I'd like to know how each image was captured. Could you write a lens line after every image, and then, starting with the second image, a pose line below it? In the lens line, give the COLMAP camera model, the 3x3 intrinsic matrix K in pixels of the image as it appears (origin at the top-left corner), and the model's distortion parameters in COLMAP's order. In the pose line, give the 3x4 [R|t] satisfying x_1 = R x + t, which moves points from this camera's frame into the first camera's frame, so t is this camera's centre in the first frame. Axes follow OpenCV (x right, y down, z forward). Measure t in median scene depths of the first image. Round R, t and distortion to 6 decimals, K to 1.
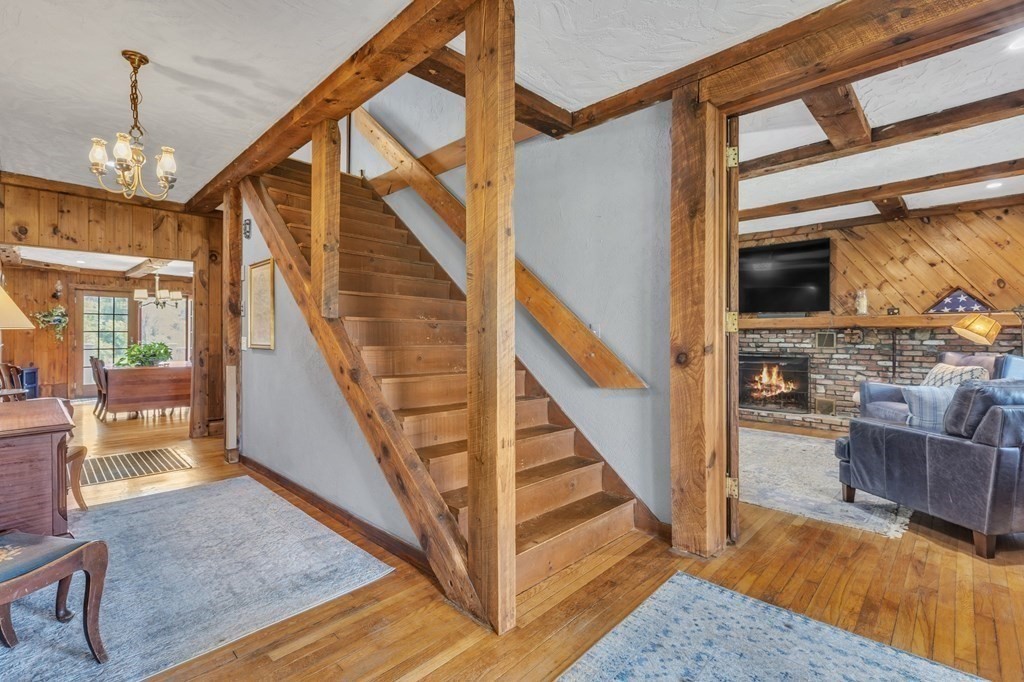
lens RADIAL K [[464.7, 0, 512.0], [0, 464.7, 338.1], [0, 0, 1]] dist [0.005339, -0.000114]
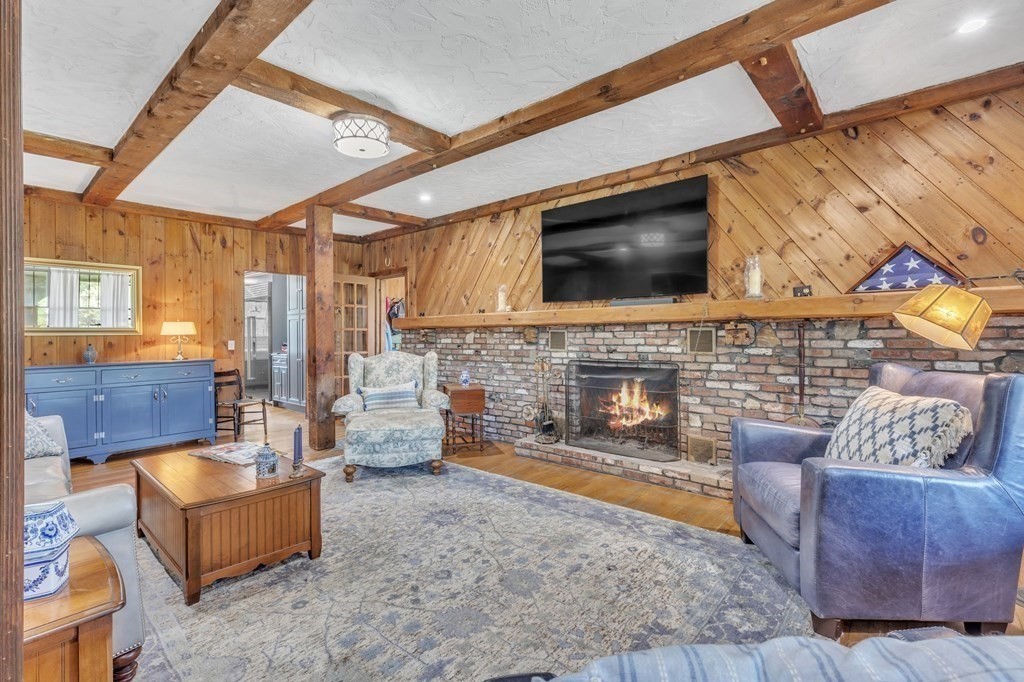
lens RADIAL K [[464.7, 0, 512.0], [0, 464.7, 338.1], [0, 0, 1]] dist [0.005339, -0.000114]
pose [[0.998212, -0.009184, 0.059057, 0.415702], [0.009161, 0.999958, 0.000649, -0.001704], [-0.059061, -0.000107, 0.998254, 0.432835]]
